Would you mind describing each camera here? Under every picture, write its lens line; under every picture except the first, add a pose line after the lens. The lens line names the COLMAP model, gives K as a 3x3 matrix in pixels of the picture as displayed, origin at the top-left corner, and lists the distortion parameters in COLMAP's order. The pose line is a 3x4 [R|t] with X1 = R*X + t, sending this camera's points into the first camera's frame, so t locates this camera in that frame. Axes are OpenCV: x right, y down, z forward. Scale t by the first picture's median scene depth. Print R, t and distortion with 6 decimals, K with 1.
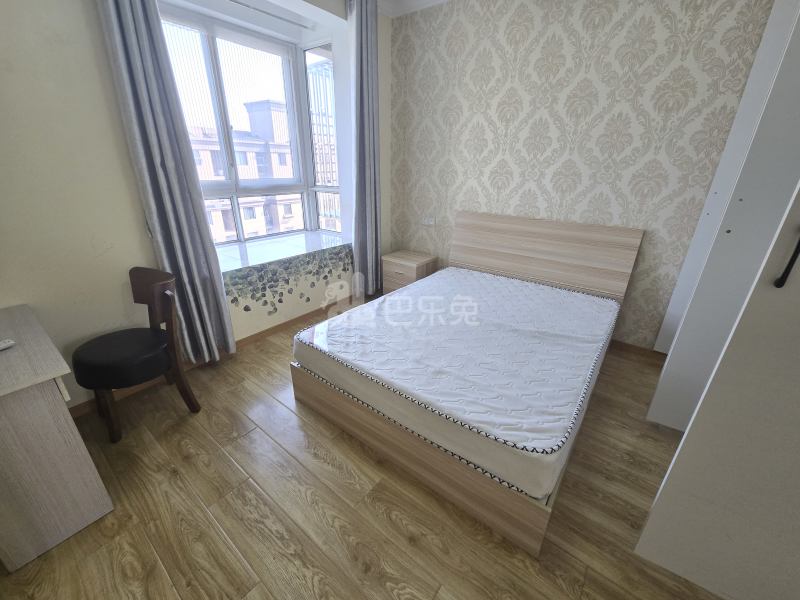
lens RADIAL K [[327.3, 0, 394.9], [0, 327.3, 301.0], [0, 0, 1]] dist [0.000917, -0.000240]
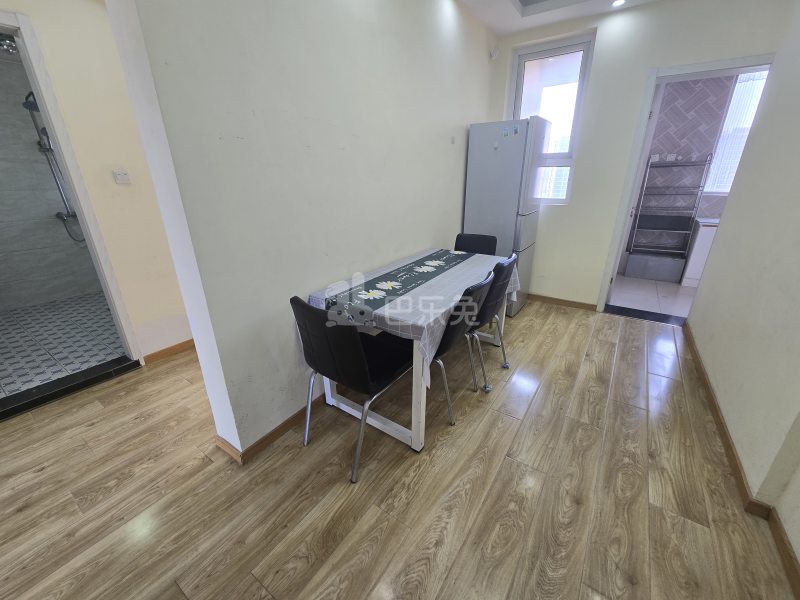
lens RADIAL K [[327.3, 0, 394.9], [0, 327.3, 301.0], [0, 0, 1]] dist [0.000917, -0.000240]
pose [[-0.056308, -0.373565, 0.925893, -1.207545], [0.387277, 0.846584, 0.365119, -0.302513], [-0.920242, 0.379137, 0.097004, 0.681316]]
